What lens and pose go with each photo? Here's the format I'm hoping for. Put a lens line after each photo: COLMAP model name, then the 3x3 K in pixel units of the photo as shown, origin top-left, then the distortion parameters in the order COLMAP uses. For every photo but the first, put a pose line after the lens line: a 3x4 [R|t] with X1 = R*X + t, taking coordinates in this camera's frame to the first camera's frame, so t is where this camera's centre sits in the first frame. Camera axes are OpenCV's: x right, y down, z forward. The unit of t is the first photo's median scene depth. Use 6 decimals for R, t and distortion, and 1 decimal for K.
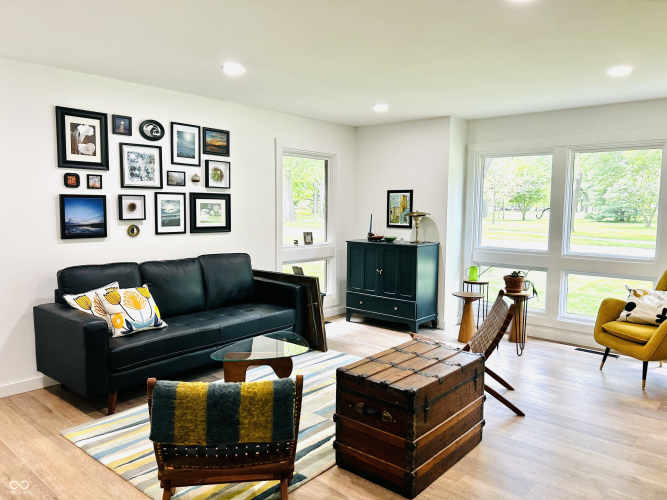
lens RADIAL K [[501.0, 0, 335.3], [0, 501.0, 249.7], [0, 0, 1]] dist [0.052286, -0.065672]
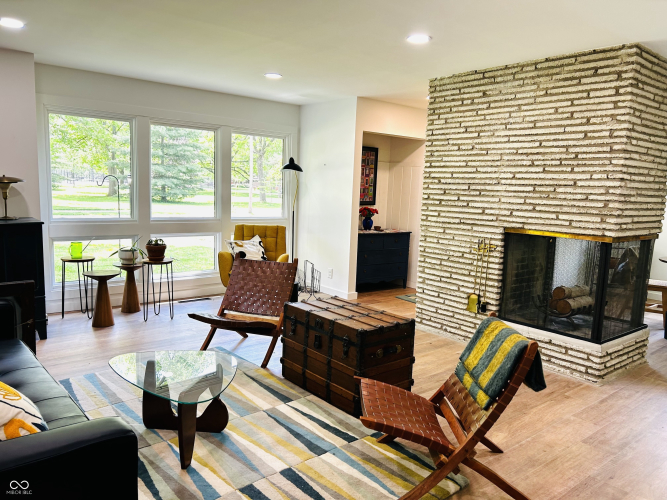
lens RADIAL K [[501.0, 0, 337.5], [0, 501.0, 252.3], [0, 0, 1]] dist [0.052286, -0.065672]
pose [[0.154849, -0.133898, 0.978822, -0.472152], [0.051555, 0.990518, 0.127342, -0.034522], [-0.986592, 0.030744, 0.160284, 0.393517]]
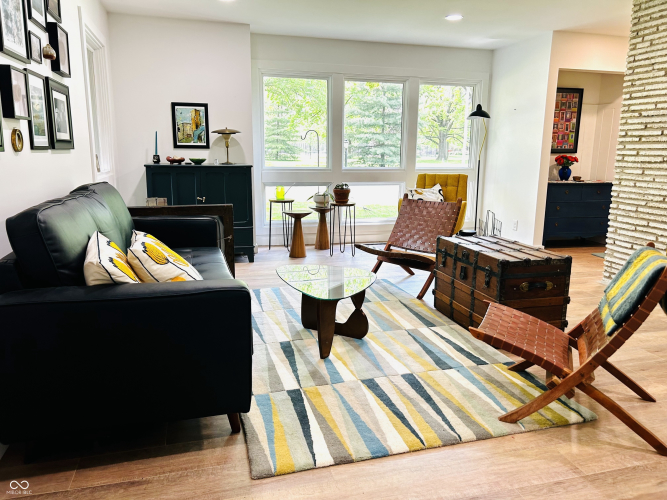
lens RADIAL K [[501.0, 0, 337.8], [0, 501.0, 245.3], [0, 0, 1]] dist [0.052286, -0.065672]
pose [[0.550173, -0.160082, 0.819563, -0.478183], [0.067836, 0.986777, 0.147204, 0.010578], [-0.832291, -0.025392, 0.553757, 0.313910]]
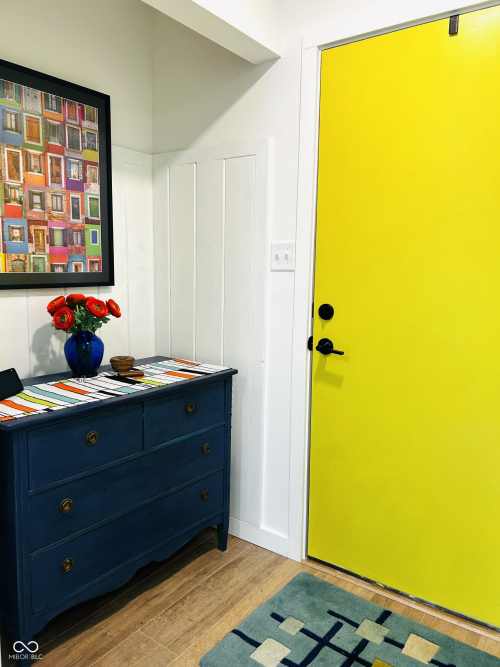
lens RADIAL K [[501.0, 0, 249.4], [0, 501.0, 332.9], [0, 0, 1]] dist [0.052286, -0.065672]
pose [[-0.103635, -0.146819, 0.983719, 0.338061], [0.070253, 0.985494, 0.154485, -0.005778], [-0.992131, 0.085120, -0.091817, 0.429389]]
